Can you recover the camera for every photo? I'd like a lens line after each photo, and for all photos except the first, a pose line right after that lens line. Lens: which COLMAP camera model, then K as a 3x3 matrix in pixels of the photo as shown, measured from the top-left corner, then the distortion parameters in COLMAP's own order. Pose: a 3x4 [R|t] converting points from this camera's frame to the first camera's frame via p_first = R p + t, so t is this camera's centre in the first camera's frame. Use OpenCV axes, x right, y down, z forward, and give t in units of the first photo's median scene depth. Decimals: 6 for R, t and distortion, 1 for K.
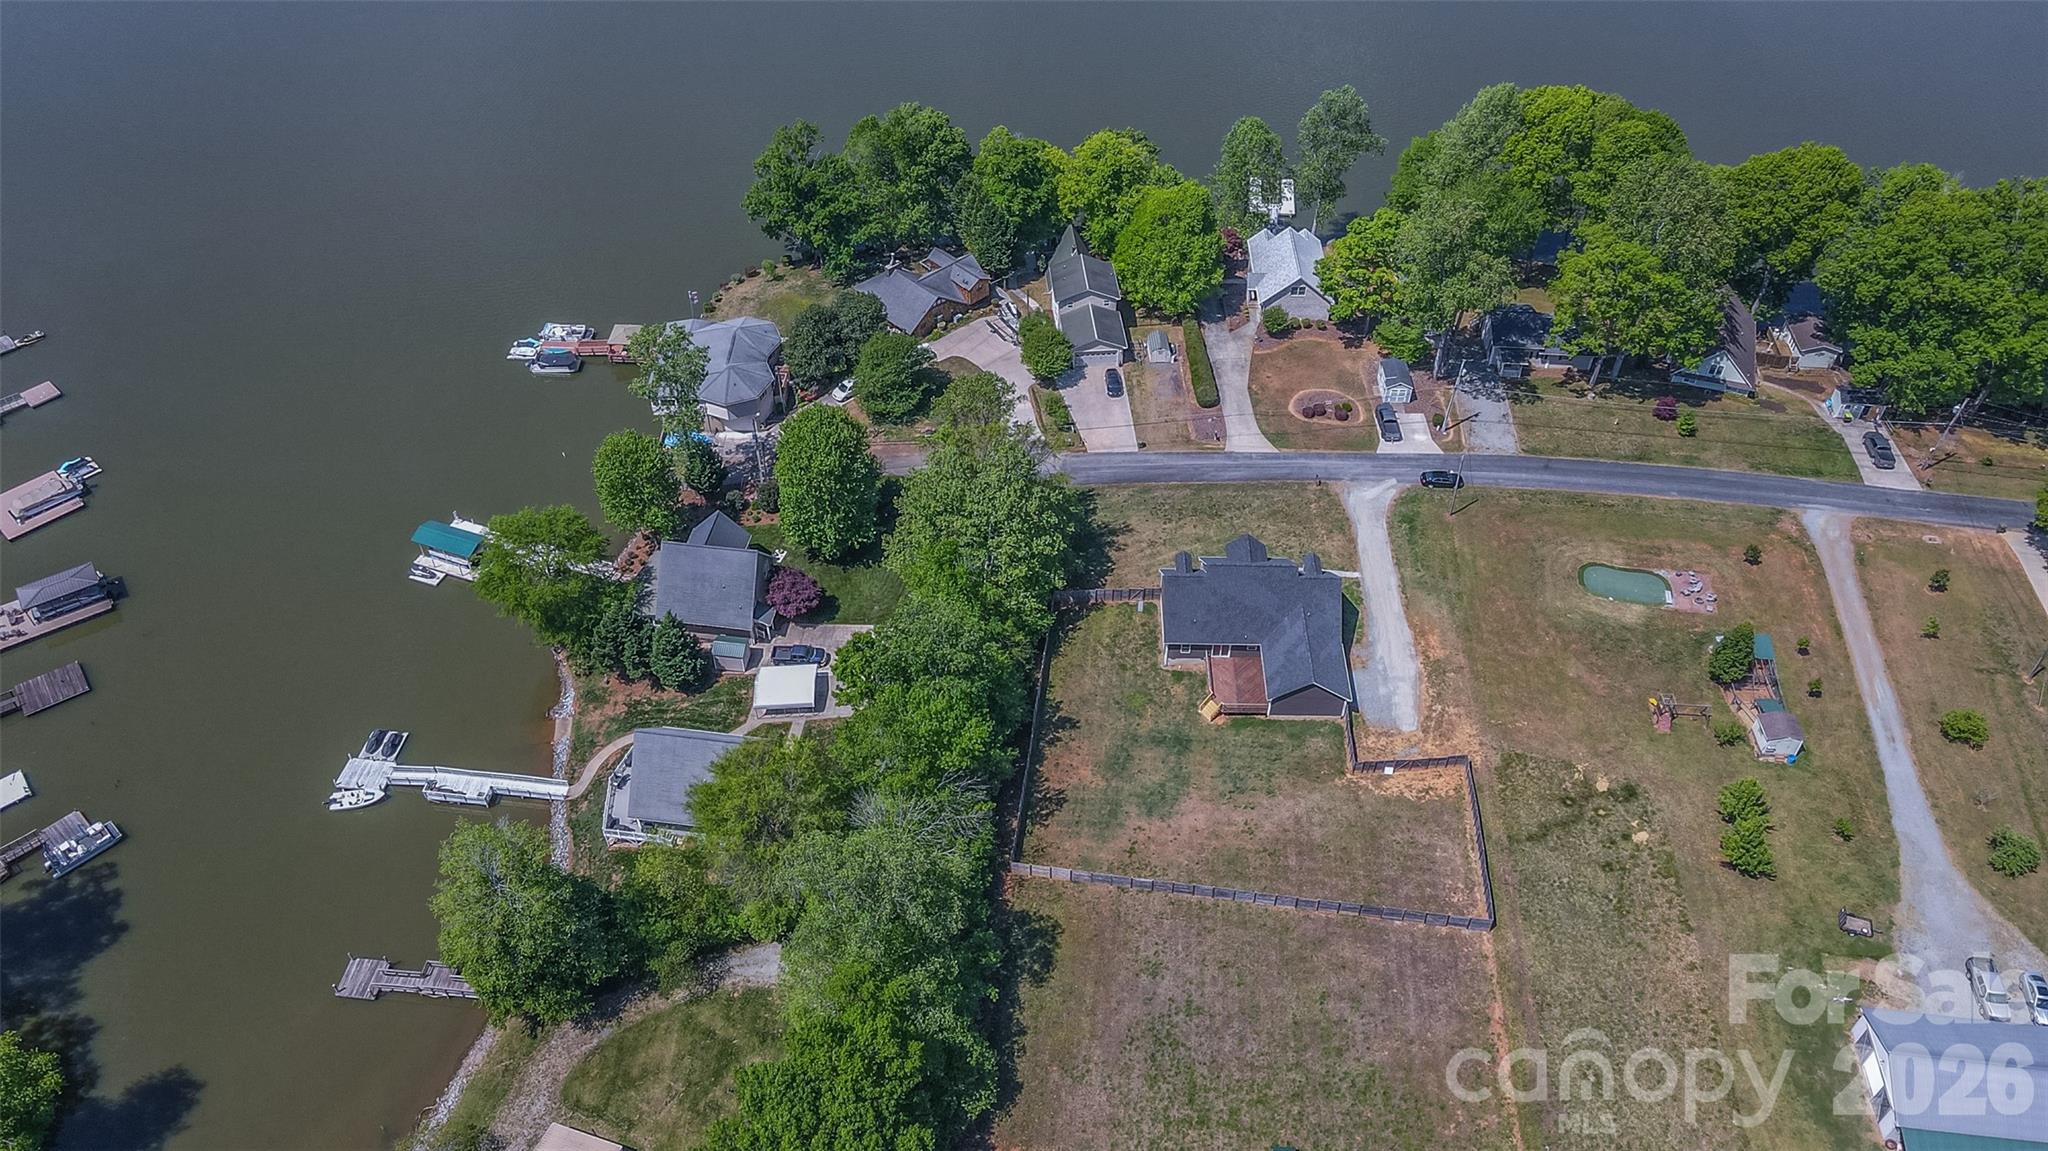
lens RADIAL K [[1508.3, 0, 1016.0], [0, 1508.3, 578.5], [0, 0, 1]] dist [-0.001401, 0.036462]
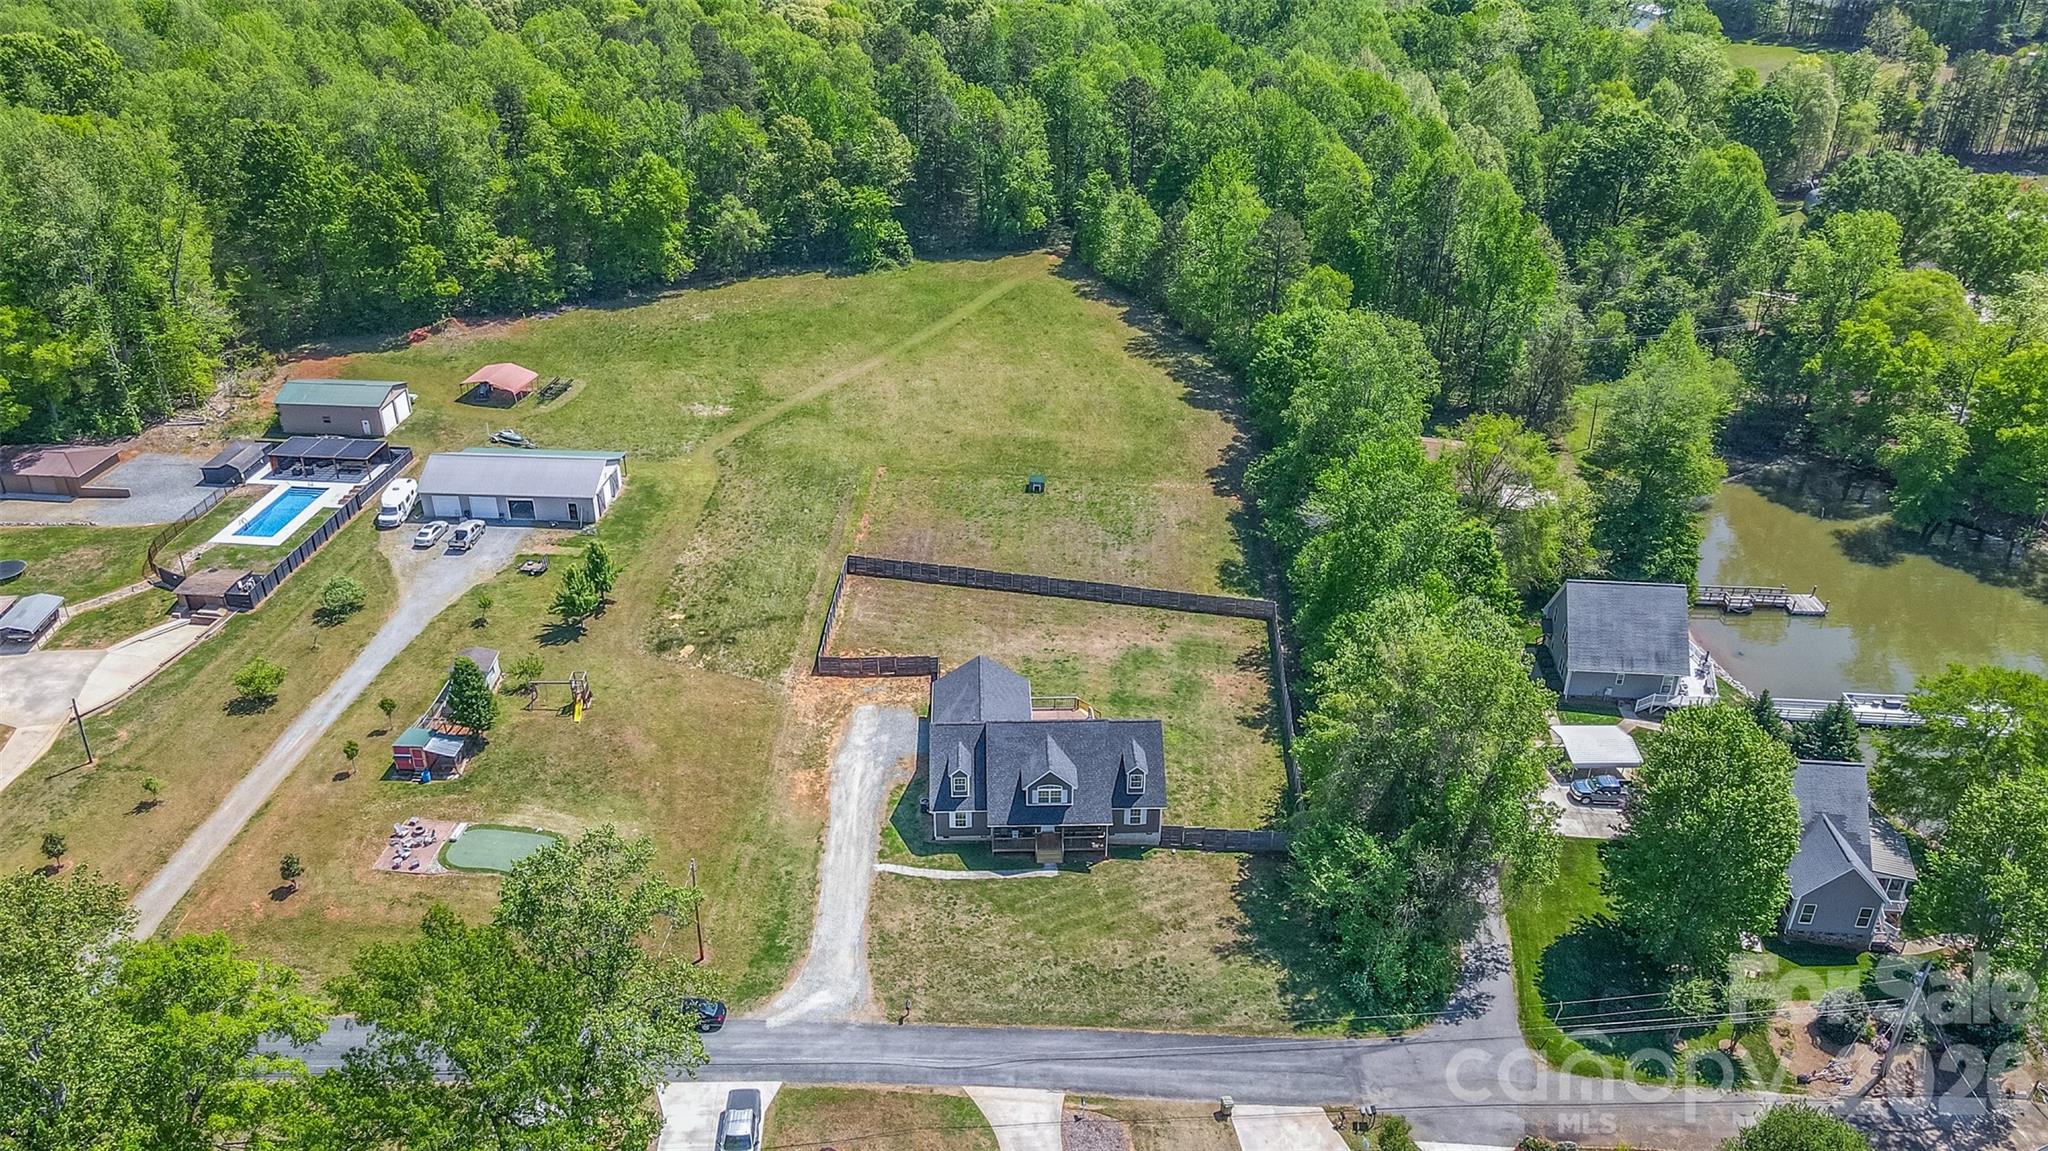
lens RADIAL K [[1526.6, 0, 1014.8], [0, 1526.6, 560.8], [0, 0, 1]] dist [-0.014070, 0.056721]
pose [[-0.998574, 0.028302, -0.045265, 0.202420], [-0.035052, 0.291923, 0.955799, -0.751230], [0.040265, 0.956023, -0.290515, 1.131262]]
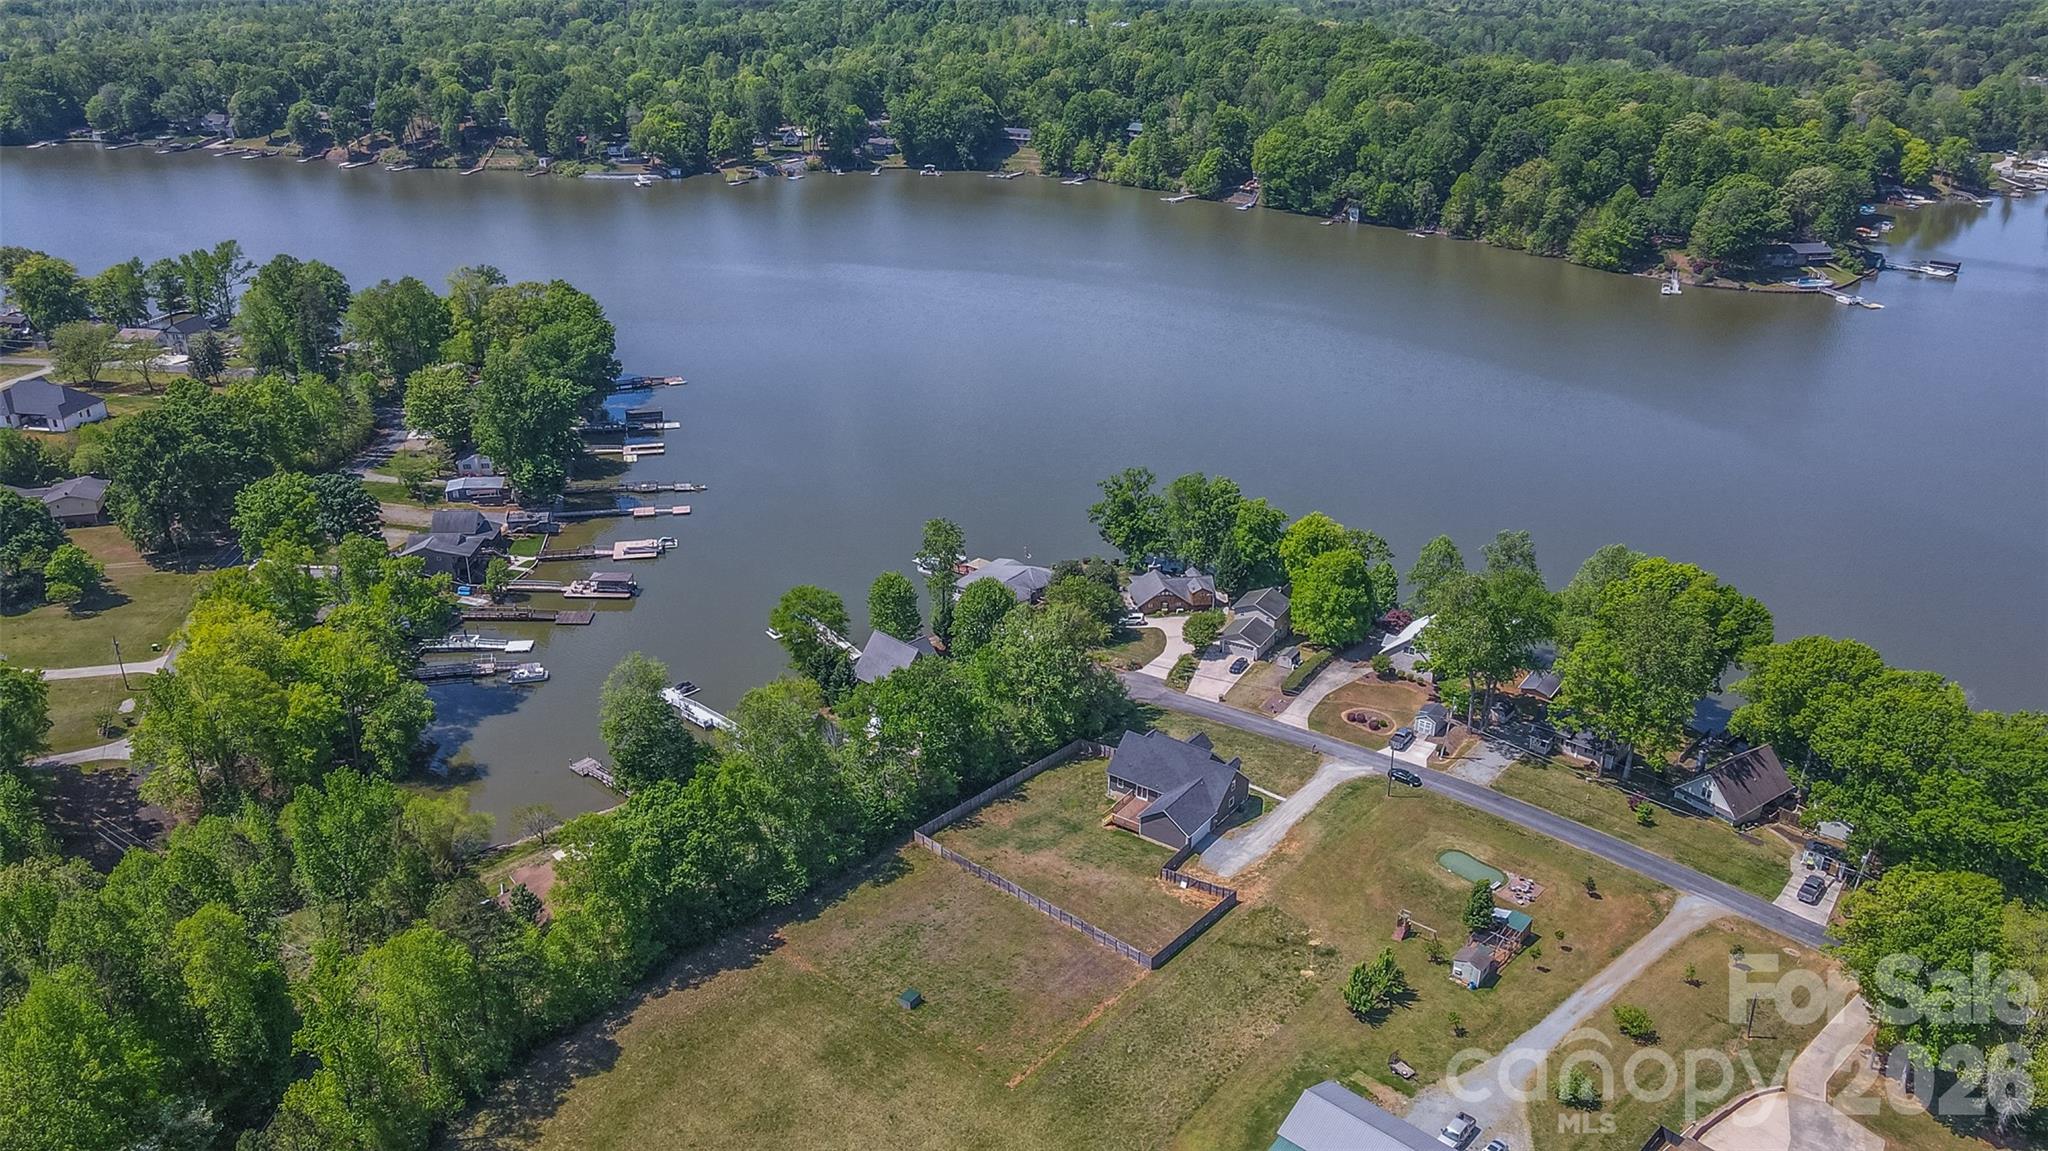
lens RADIAL K [[1508.3, 0, 1016.0], [0, 1508.3, 578.5], [0, 0, 1]] dist [-0.001401, 0.036462]
pose [[0.822863, 0.241590, -0.514326, 0.701032], [-0.410282, 0.878821, -0.243602, 0.257977], [0.393149, 0.411469, 0.822270, -0.265363]]
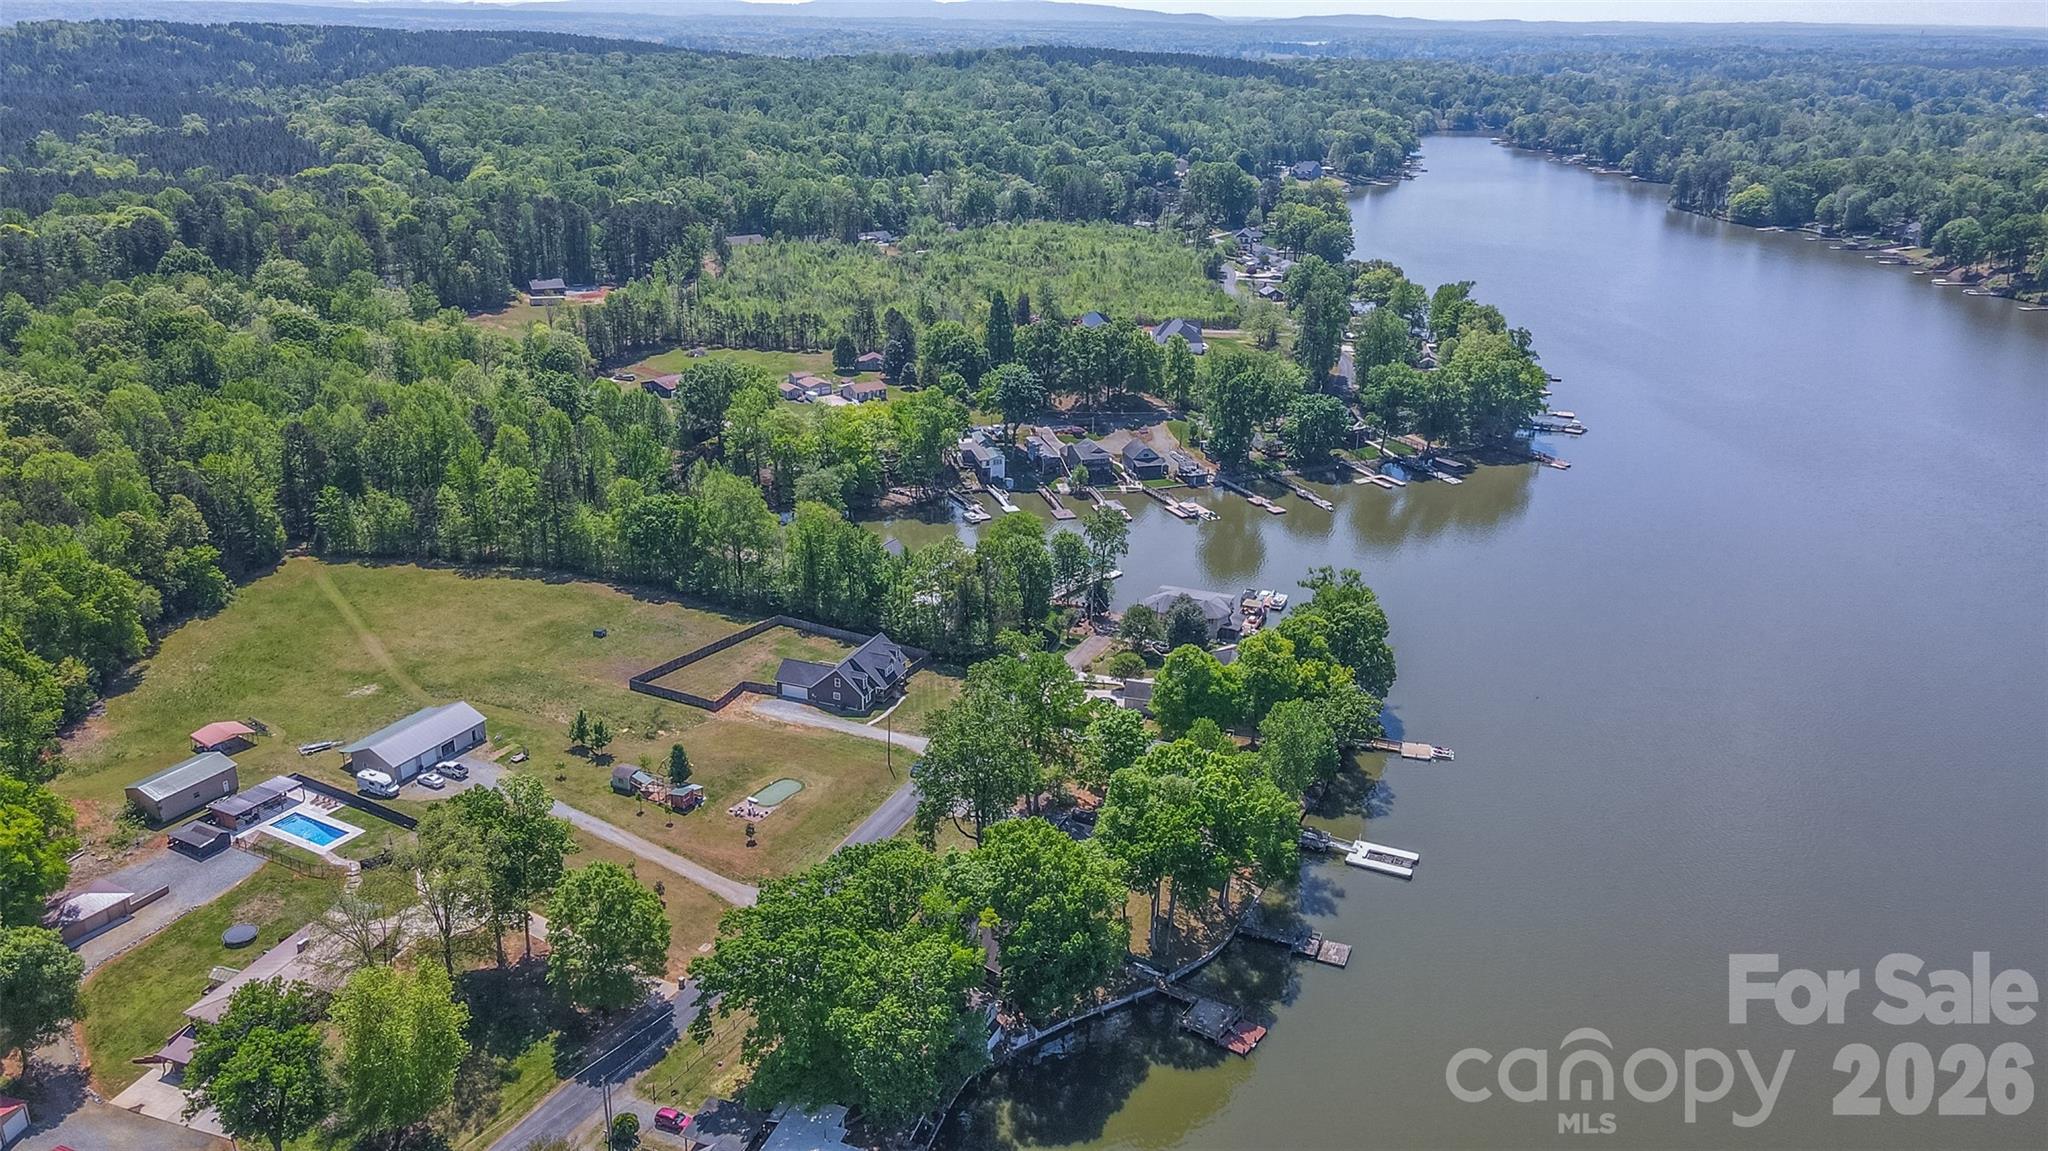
lens RADIAL K [[1526.6, 0, 1014.8], [0, 1526.6, 560.8], [0, 0, 1]] dist [-0.014070, 0.056721]
pose [[-0.336225, 0.318954, -0.886127, 1.614466], [-0.673309, 0.576467, 0.462969, -0.984861], [0.658489, 0.752299, 0.020932, 0.989058]]
